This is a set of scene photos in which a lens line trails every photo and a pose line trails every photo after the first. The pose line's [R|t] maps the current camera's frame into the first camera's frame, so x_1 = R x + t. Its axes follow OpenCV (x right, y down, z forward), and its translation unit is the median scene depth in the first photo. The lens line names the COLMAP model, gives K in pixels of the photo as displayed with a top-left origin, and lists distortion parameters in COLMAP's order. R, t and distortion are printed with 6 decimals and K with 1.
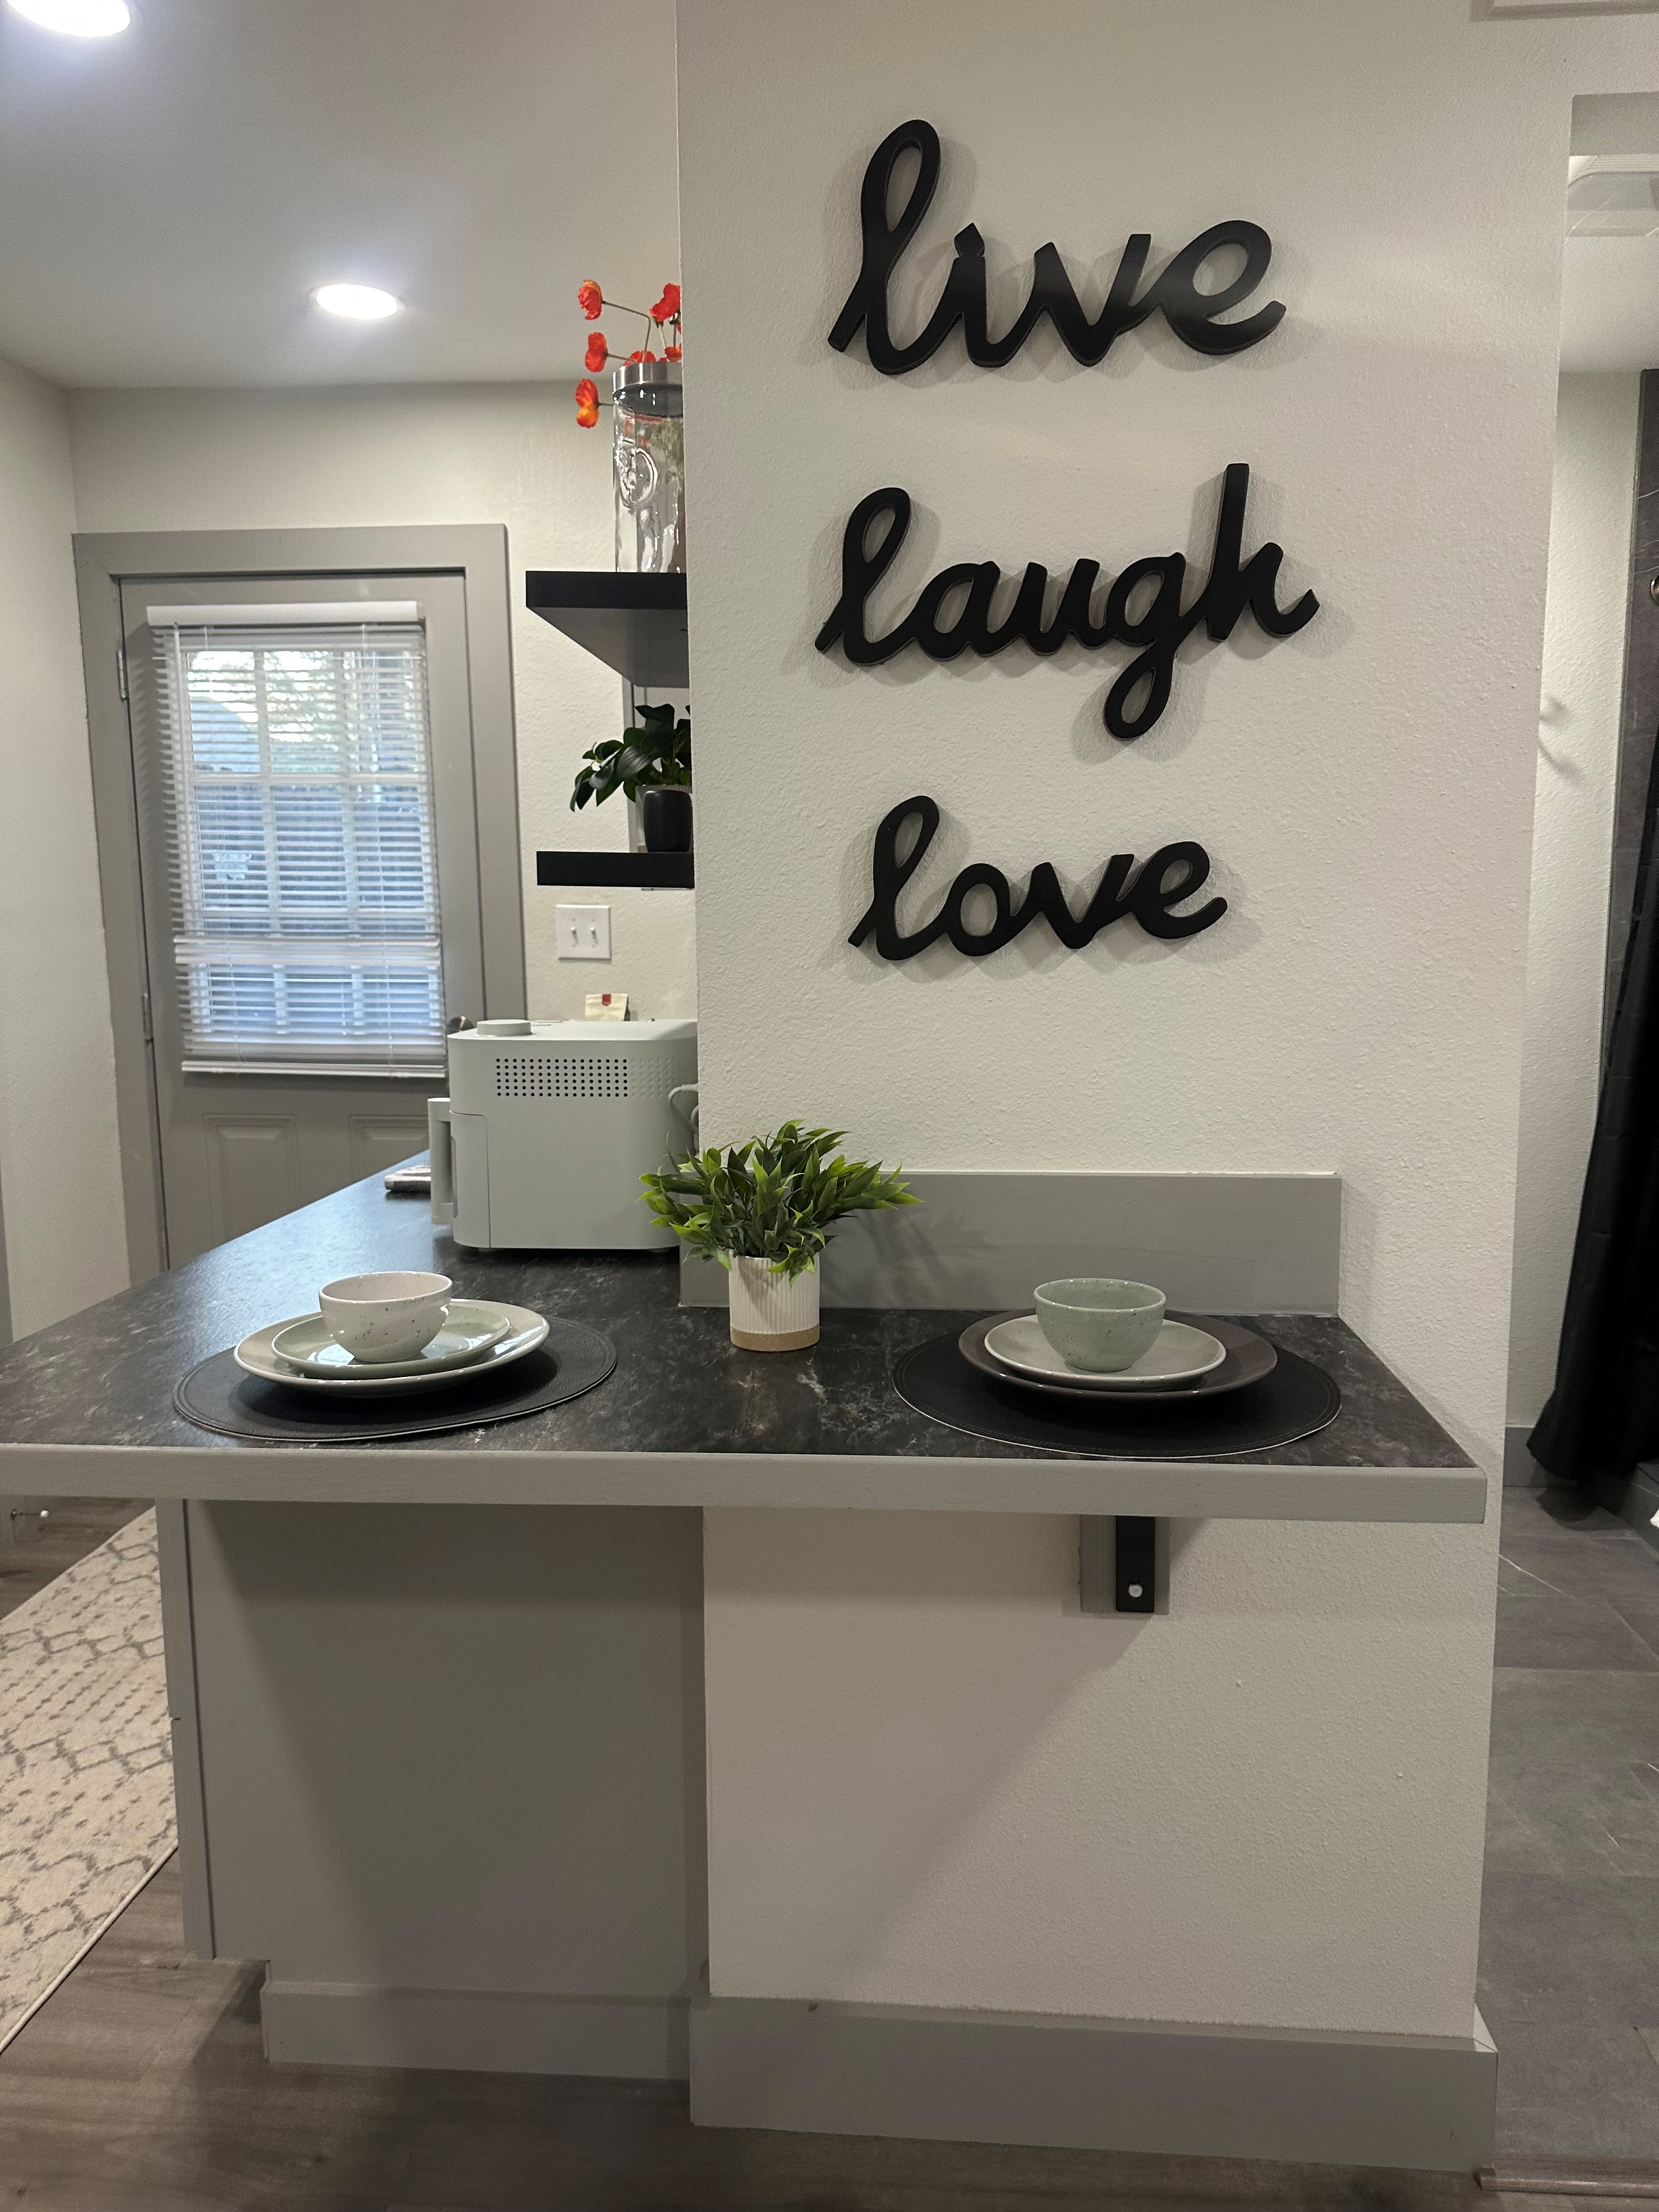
lens RADIAL K [[1566.9, 0, 837.6], [0, 1566.9, 1112.8], [0, 0, 1]] dist [0.099873, -0.171348]
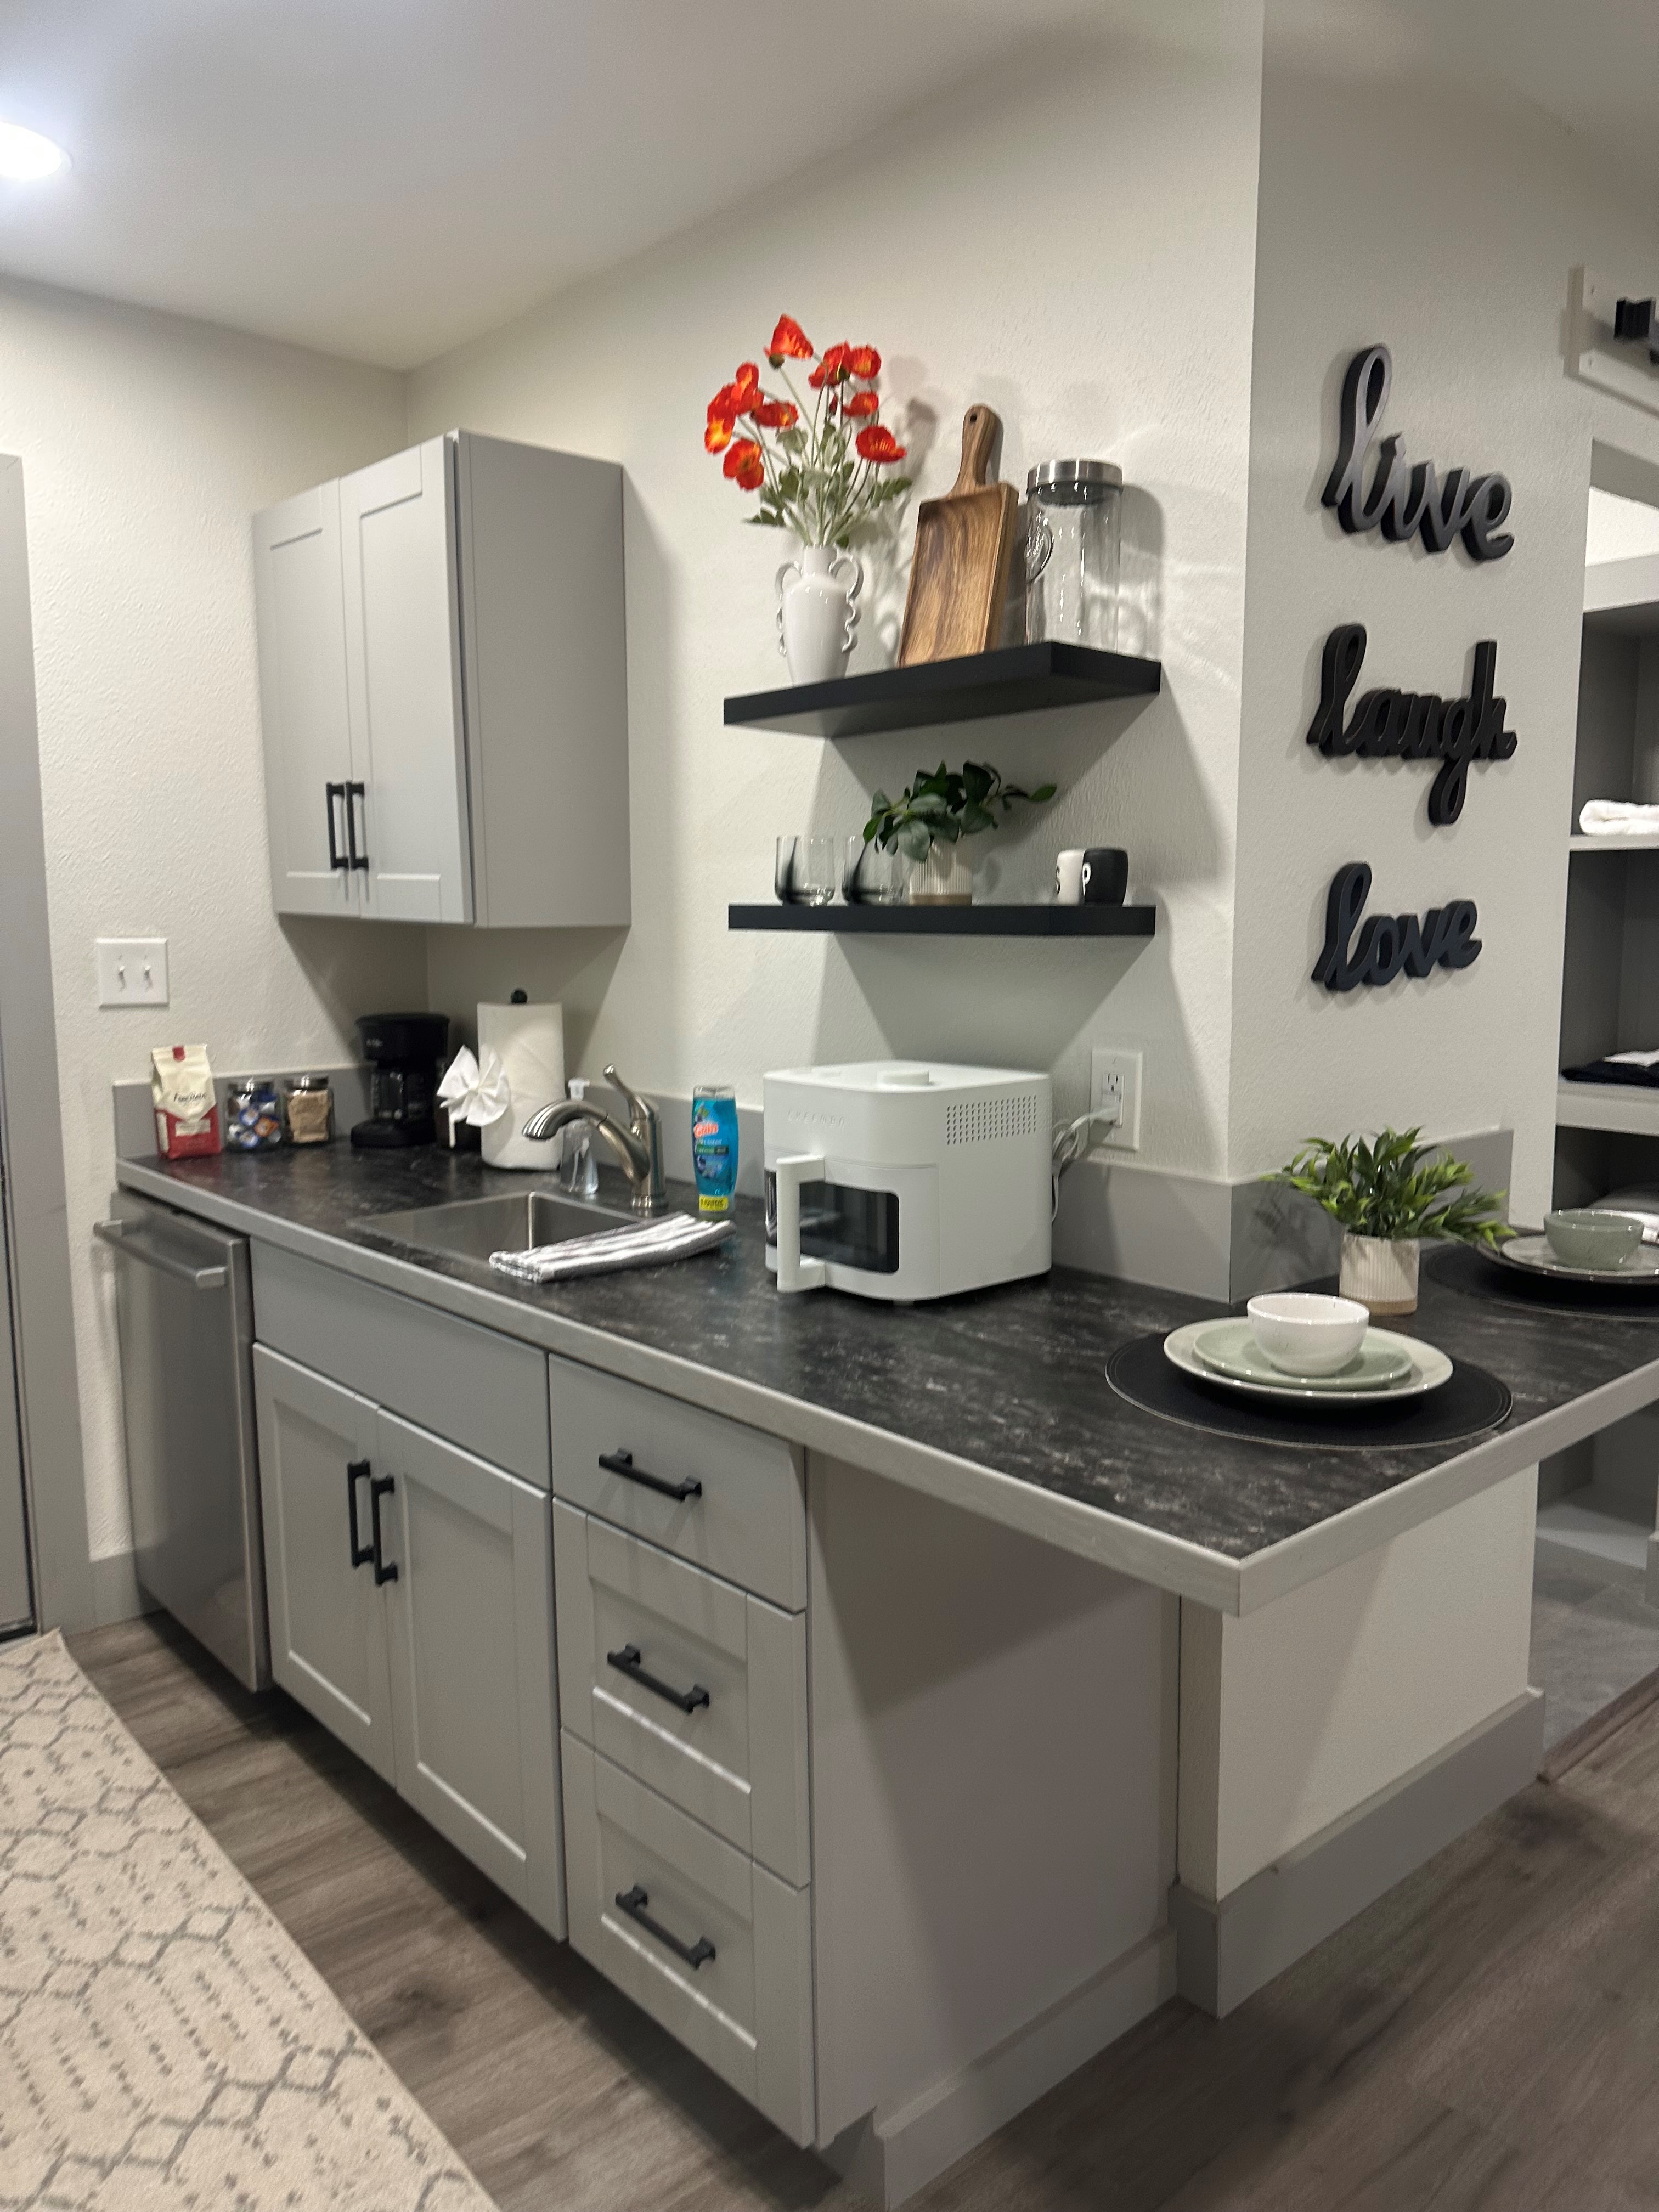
lens RADIAL K [[1566.9, 0, 837.6], [0, 1566.9, 1112.8], [0, 0, 1]] dist [0.099873, -0.171348]
pose [[0.703237, -0.096110, 0.704429, -1.049431], [0.098221, 0.994453, 0.037625, -0.082187], [-0.704138, 0.042731, 0.708776, 0.361147]]
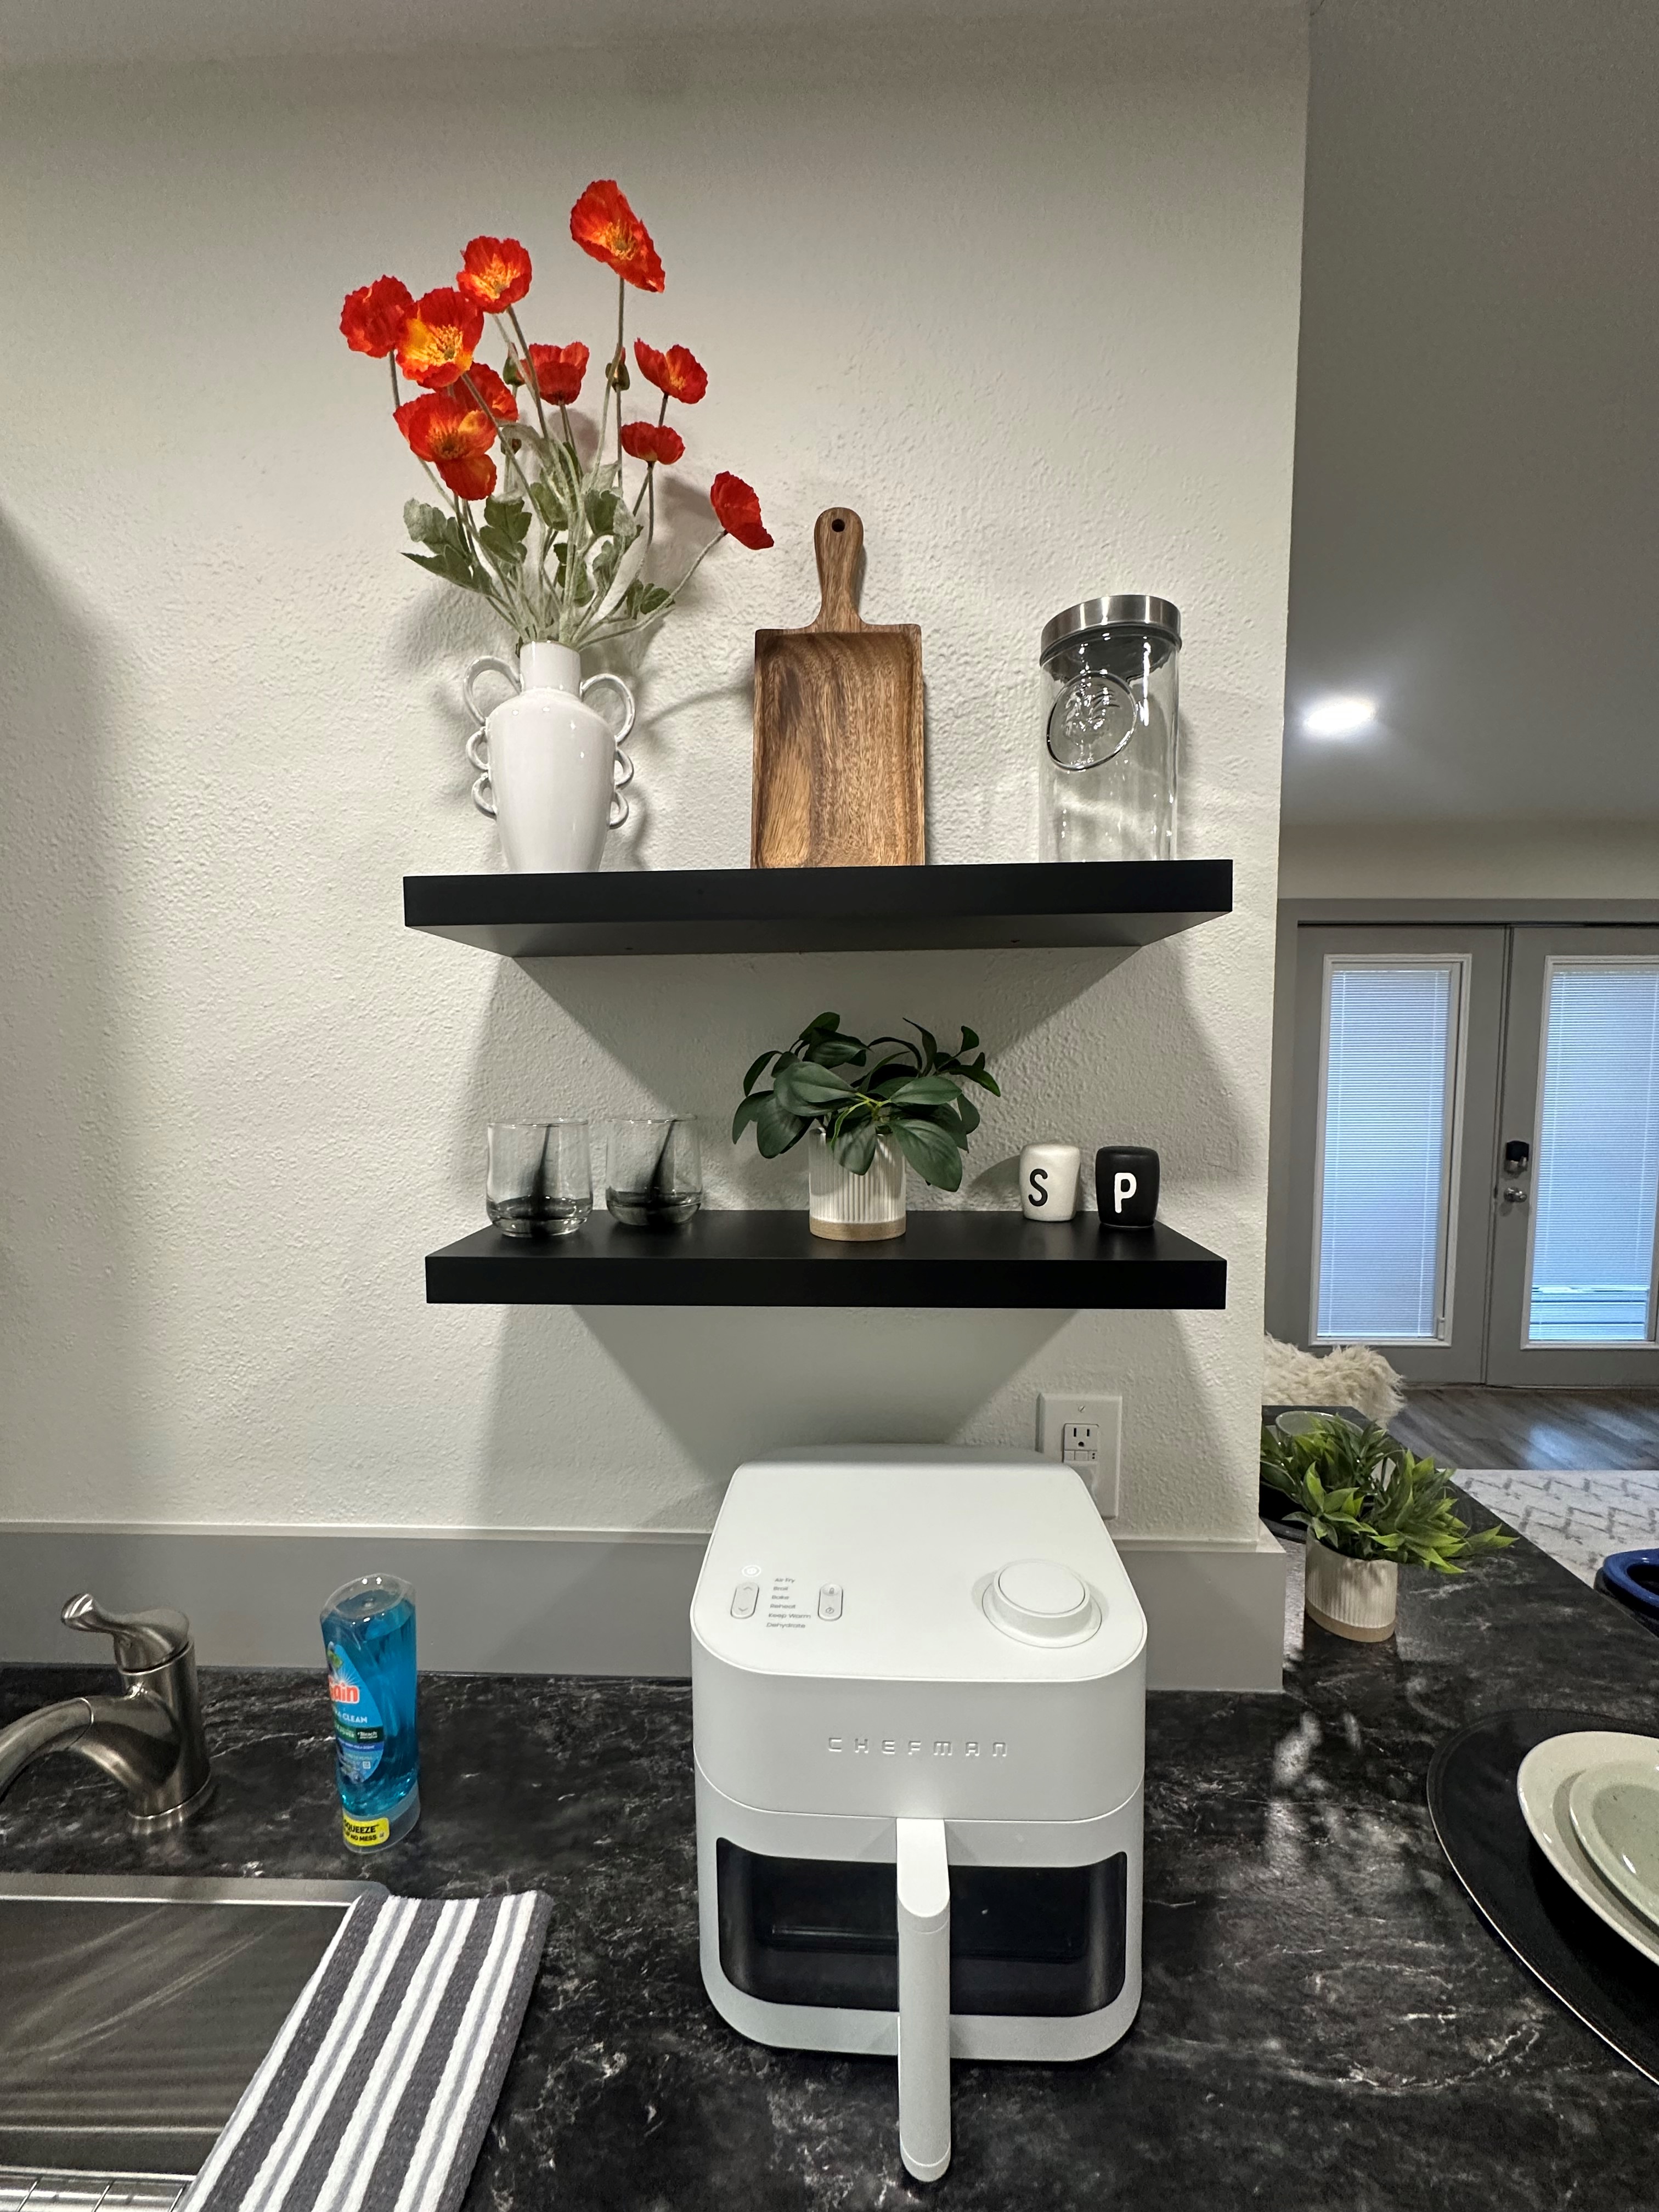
lens RADIAL K [[880.9, 0, 822.9], [0, 880.9, 1100.1], [0, 0, 1]] dist [-0.002644, 0.000765]
pose [[-0.035935, -0.080907, 0.996074, -0.555958], [0.137677, 0.986813, 0.085122, -0.296550], [-0.989825, 0.140195, -0.024322, 1.184689]]
